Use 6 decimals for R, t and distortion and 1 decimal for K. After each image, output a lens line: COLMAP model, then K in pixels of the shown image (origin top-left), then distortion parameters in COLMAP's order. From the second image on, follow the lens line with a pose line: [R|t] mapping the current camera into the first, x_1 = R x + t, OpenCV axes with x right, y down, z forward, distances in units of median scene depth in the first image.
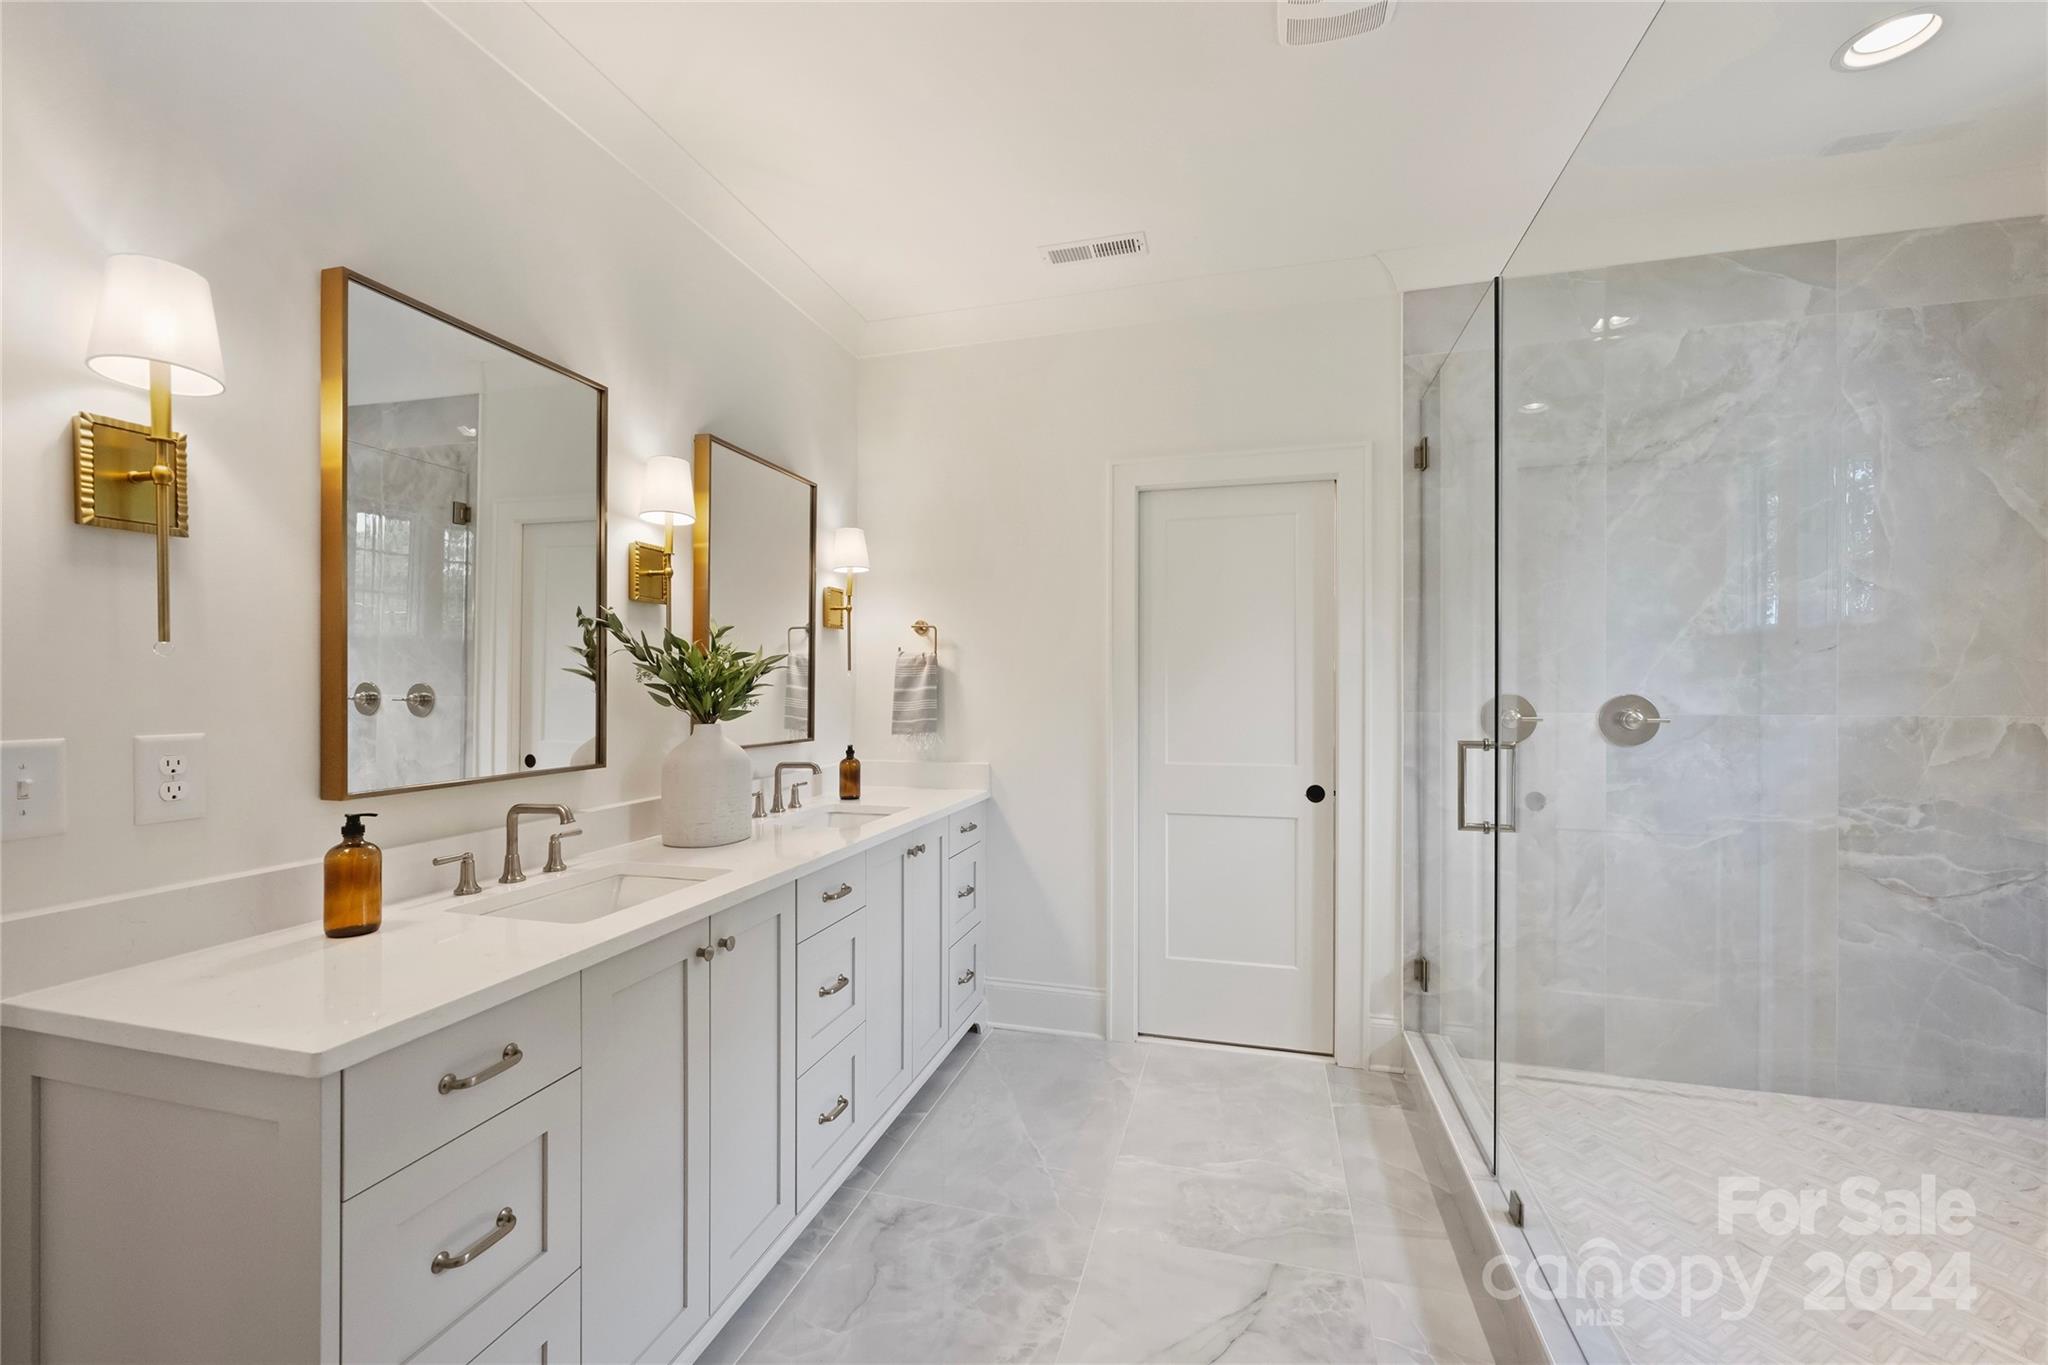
lens RADIAL K [[835.2, 0, 1028.6], [0, 835.2, 691.0], [0, 0, 1]] dist [0.002774, 0.000293]
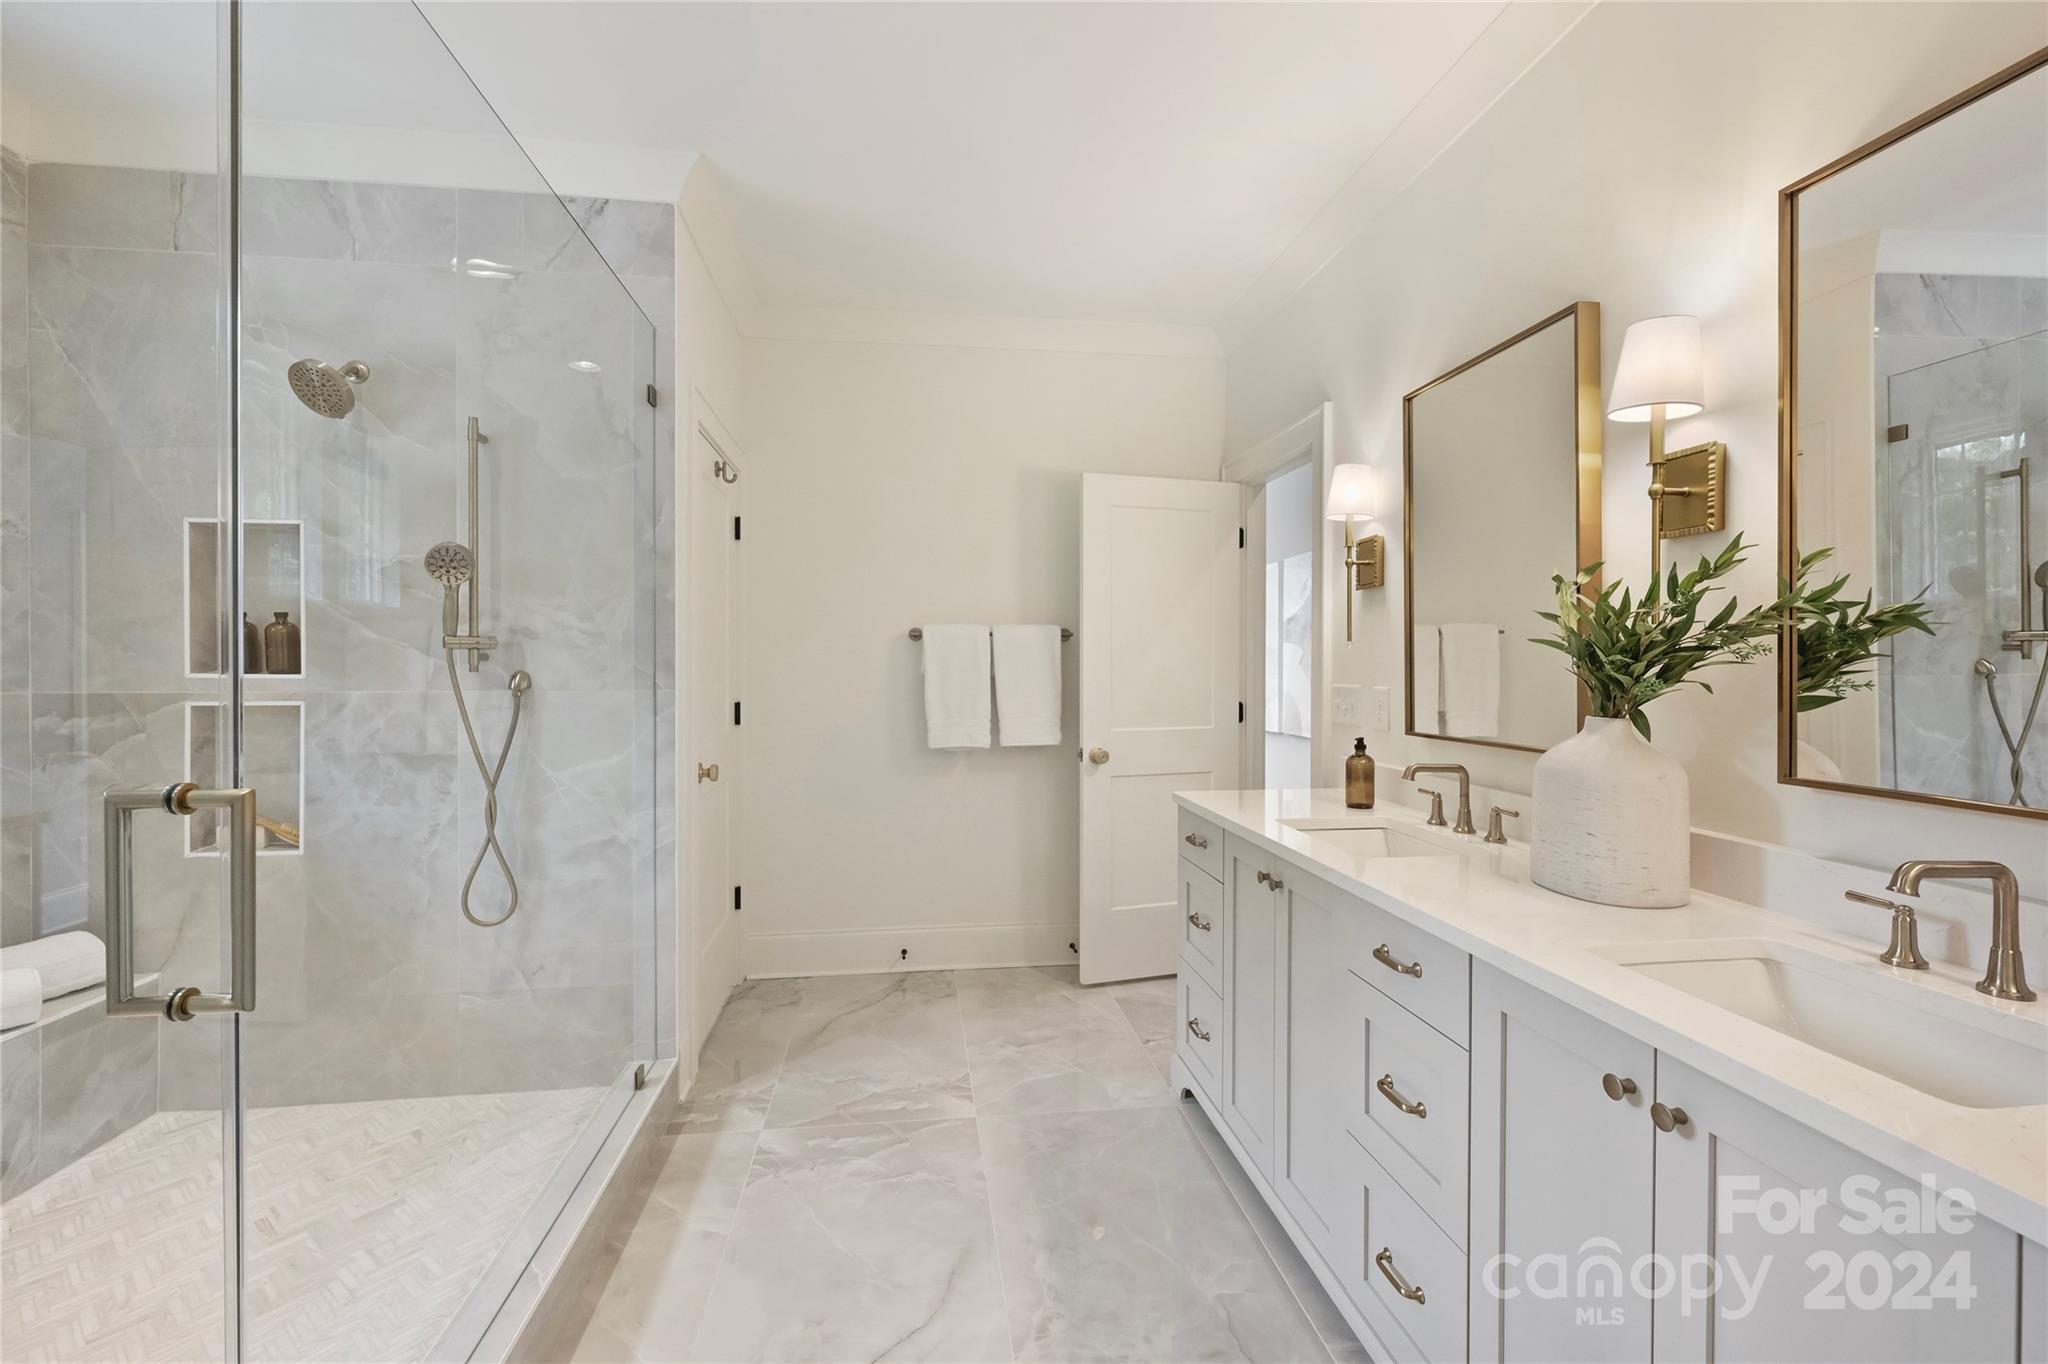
lens RADIAL K [[881.7, 0, 1028.7], [0, 881.7, 671.6], [0, 0, 1]] dist [-0.005146, 0.001298]
pose [[-0.925705, -0.005103, -0.378211, 0.344153], [-0.006991, 0.999969, 0.003620, 0.008948], [0.378181, 0.005995, -0.925712, 1.647754]]
